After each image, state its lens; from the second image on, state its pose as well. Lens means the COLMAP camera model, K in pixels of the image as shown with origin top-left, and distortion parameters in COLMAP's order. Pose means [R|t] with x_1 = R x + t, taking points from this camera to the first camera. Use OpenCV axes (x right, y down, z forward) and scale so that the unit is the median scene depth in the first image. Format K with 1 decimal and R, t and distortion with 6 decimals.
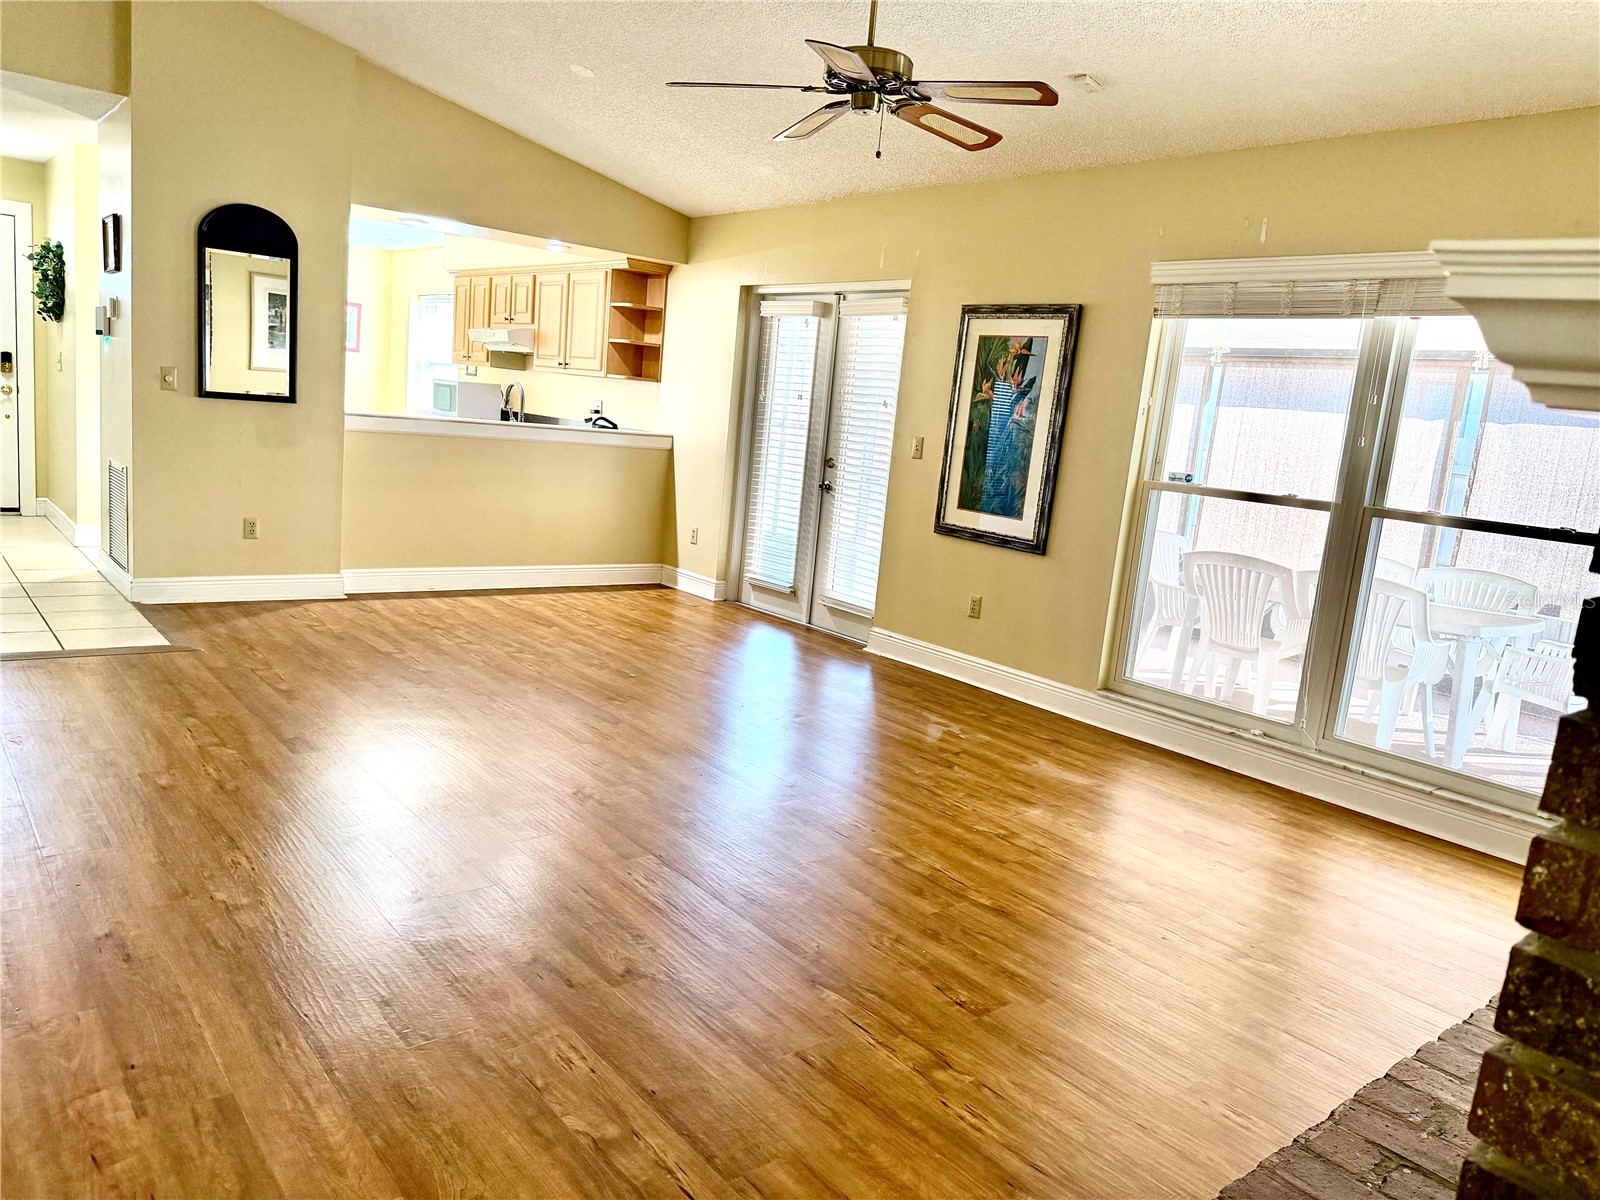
lens RADIAL K [[1122.8, 0, 801.1], [0, 1122.8, 596.4], [0, 0, 1]] dist [0.050995, -0.048221]
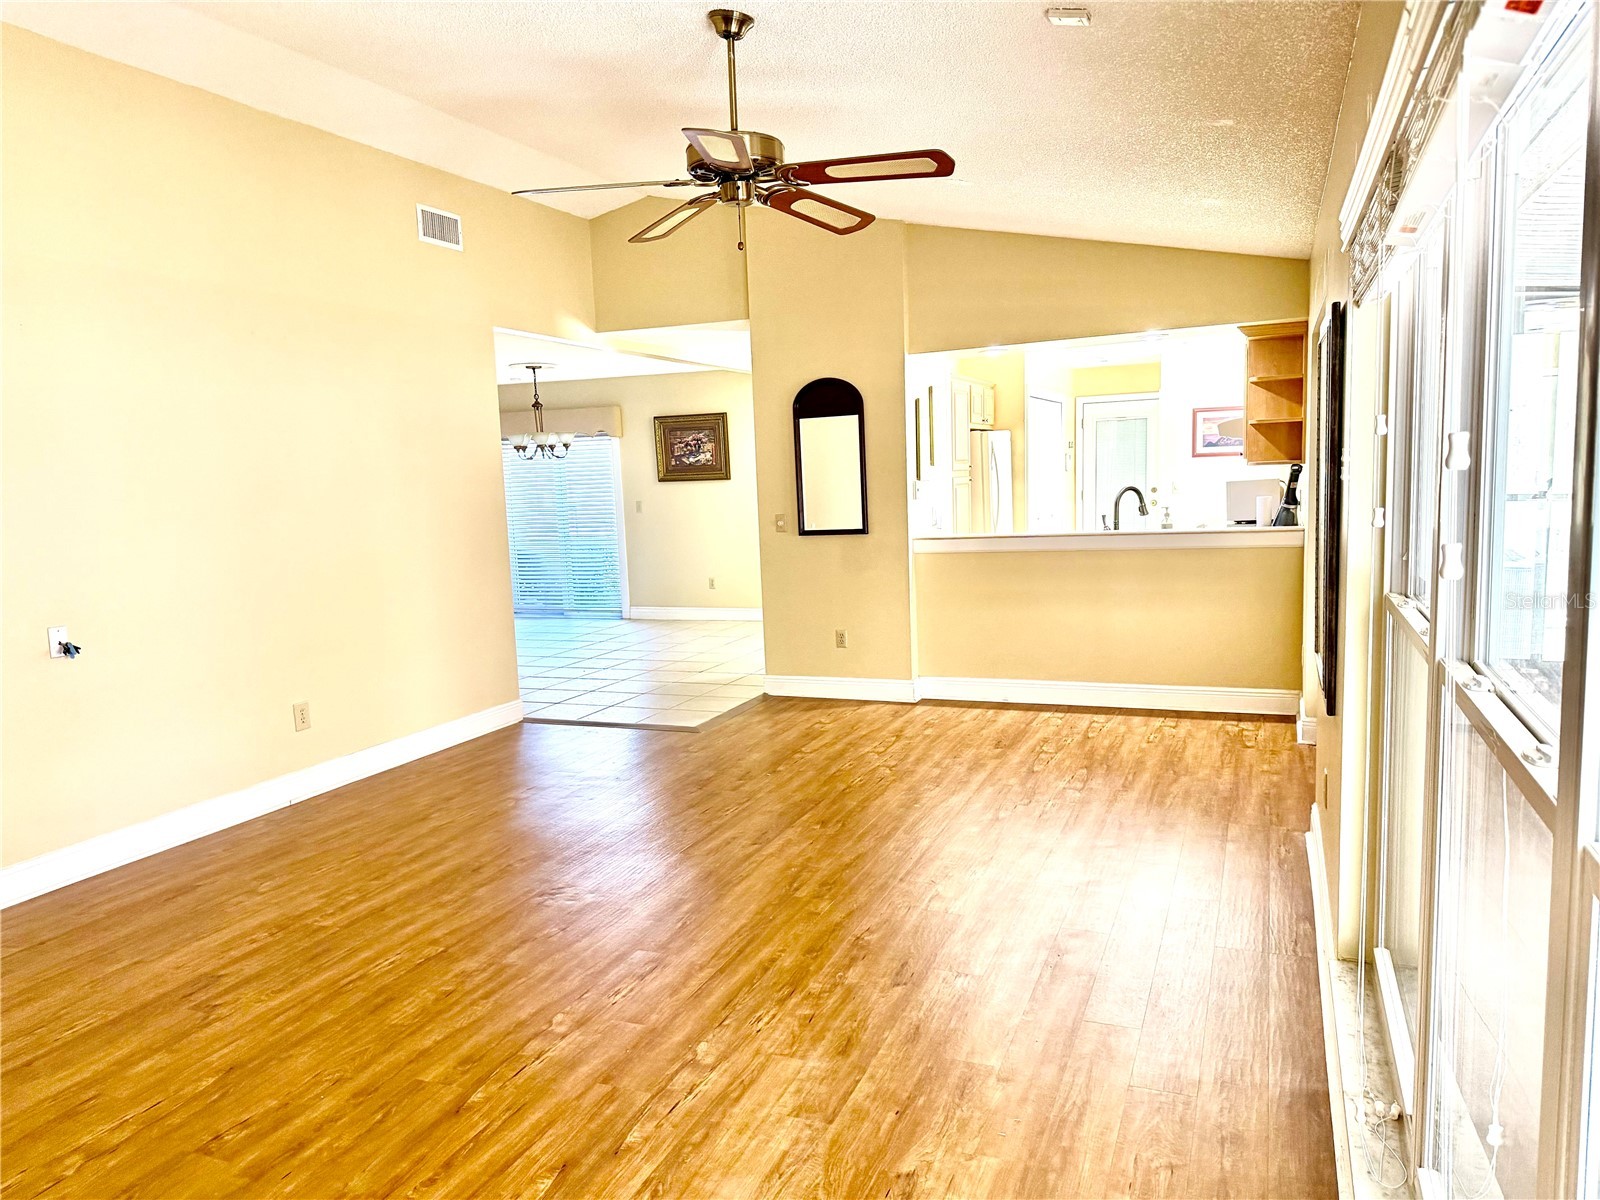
lens RADIAL K [[1122.8, 0, 799.0], [0, 1122.8, 609.9], [0, 0, 1]] dist [0.050995, -0.048221]
pose [[0.452245, 0.002163, -0.891891, 0.585893], [-0.061078, 0.997725, -0.028550, -0.056252], [0.889800, 0.067386, 0.451348, 0.434294]]
